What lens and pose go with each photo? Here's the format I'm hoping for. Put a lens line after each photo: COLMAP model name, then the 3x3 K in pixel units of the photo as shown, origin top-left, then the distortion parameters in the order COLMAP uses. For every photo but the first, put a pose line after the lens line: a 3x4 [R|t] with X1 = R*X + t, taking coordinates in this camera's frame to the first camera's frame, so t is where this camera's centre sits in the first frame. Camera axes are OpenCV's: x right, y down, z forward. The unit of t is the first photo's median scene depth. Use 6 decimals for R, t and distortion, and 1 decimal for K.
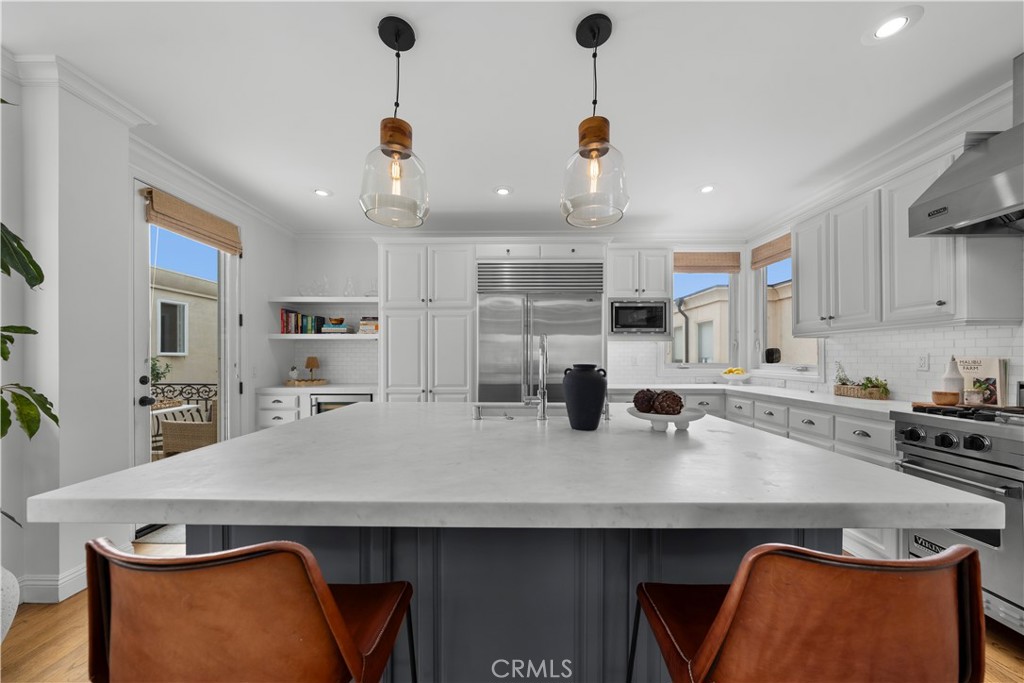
lens RADIAL K [[353.6, 0, 514.1], [0, 353.6, 356.2], [0, 0, 1]] dist [-0.002909, -0.000167]
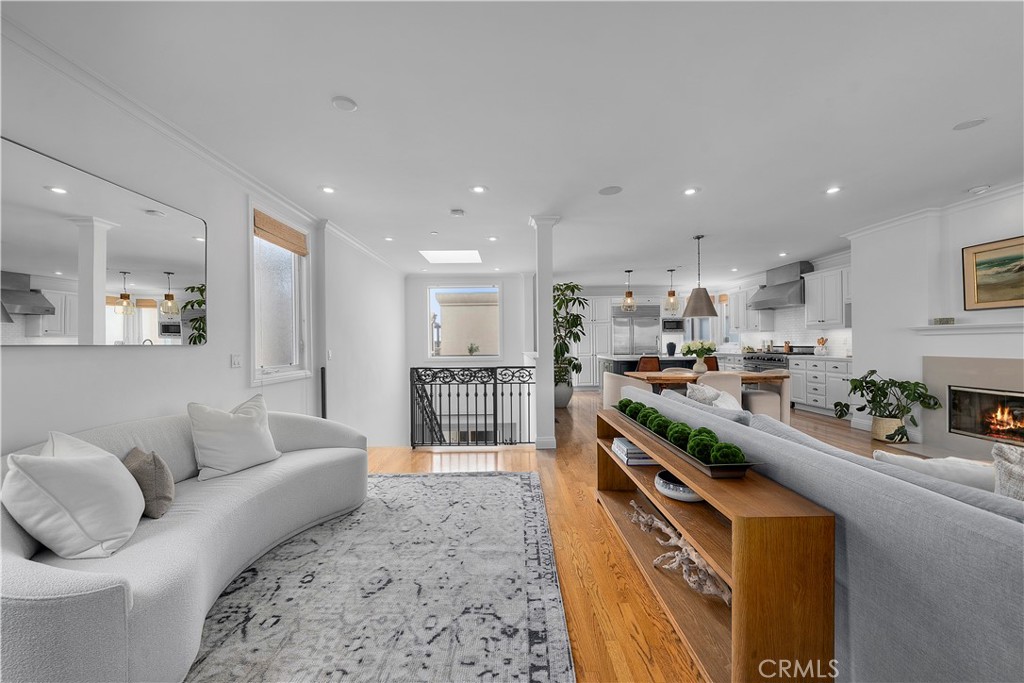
lens RADIAL K [[379.3, 0, 519.2], [0, 379.3, 345.5], [0, 0, 1]] dist [-0.002545, -0.000002]
pose [[0.999615, -0.013338, 0.024323, -0.823208], [0.013119, 0.999872, 0.009164, -0.003624], [-0.024442, -0.008841, 0.999662, -1.695228]]
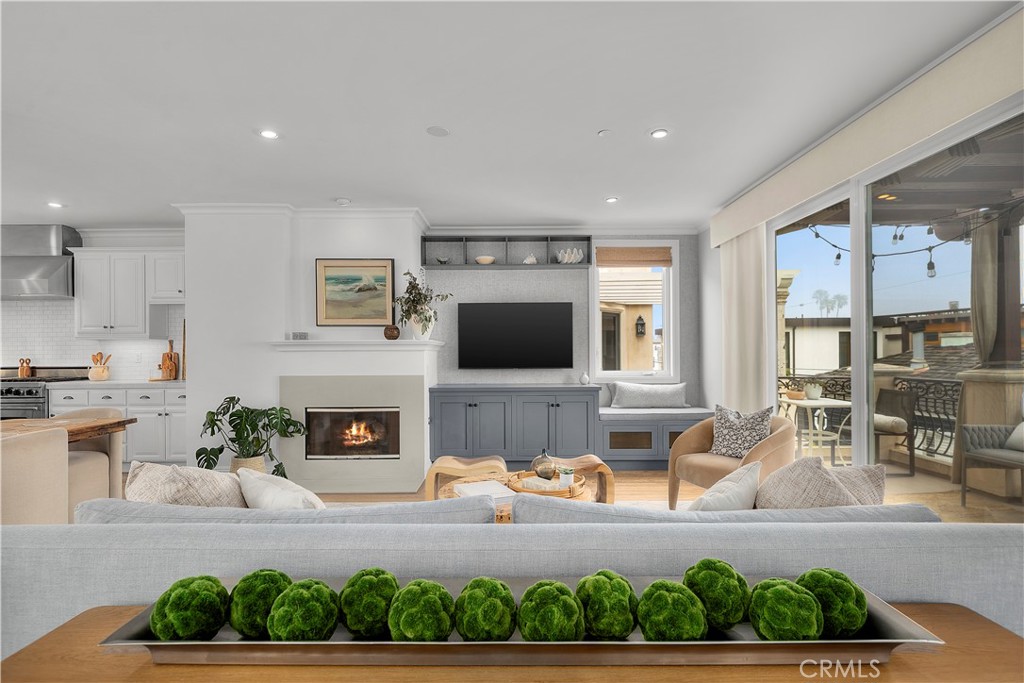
lens RADIAL K [[496.7, 0, 501.7], [0, 496.7, 350.3], [0, 0, 1]] dist [0.003825, -0.000745]
pose [[0.002209, 0.005328, 0.999983, -0.850349], [0.001601, 0.999985, -0.005331, -0.003095], [-0.999996, 0.001613, 0.002200, -1.133645]]
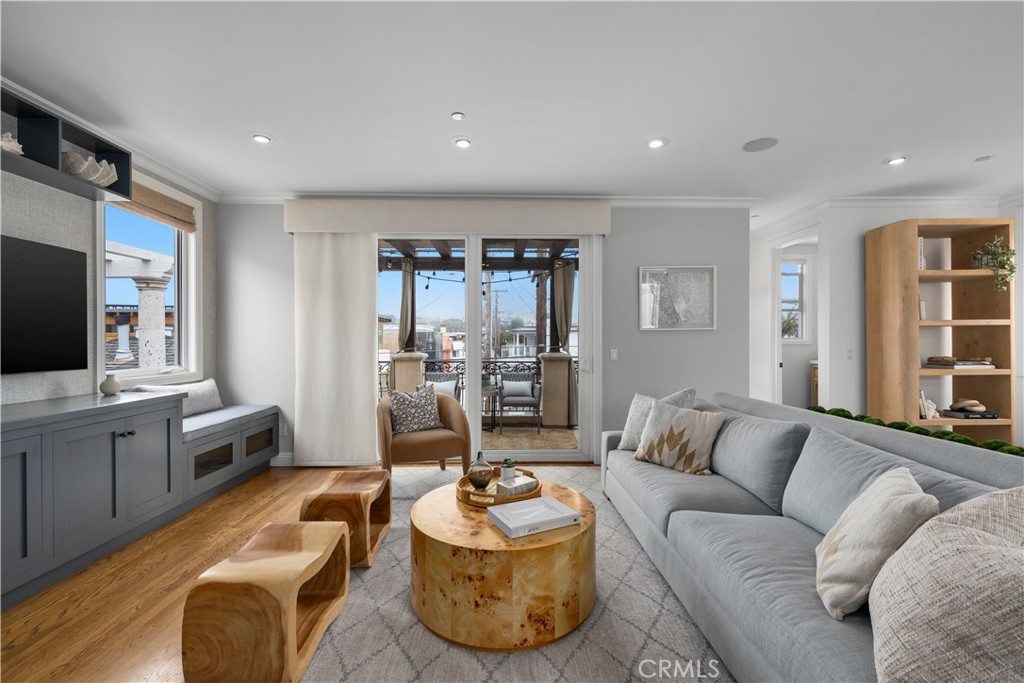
lens RADIAL K [[441.2, 0, 515.4], [0, 441.2, 337.4], [0, 0, 1]] dist [-0.000742, 0.001521]
pose [[-0.999491, -0.000816, -0.031903, -0.046401], [-0.000421, 0.999923, -0.012395, -0.001457], [0.031911, -0.012376, -0.999414, -0.548989]]
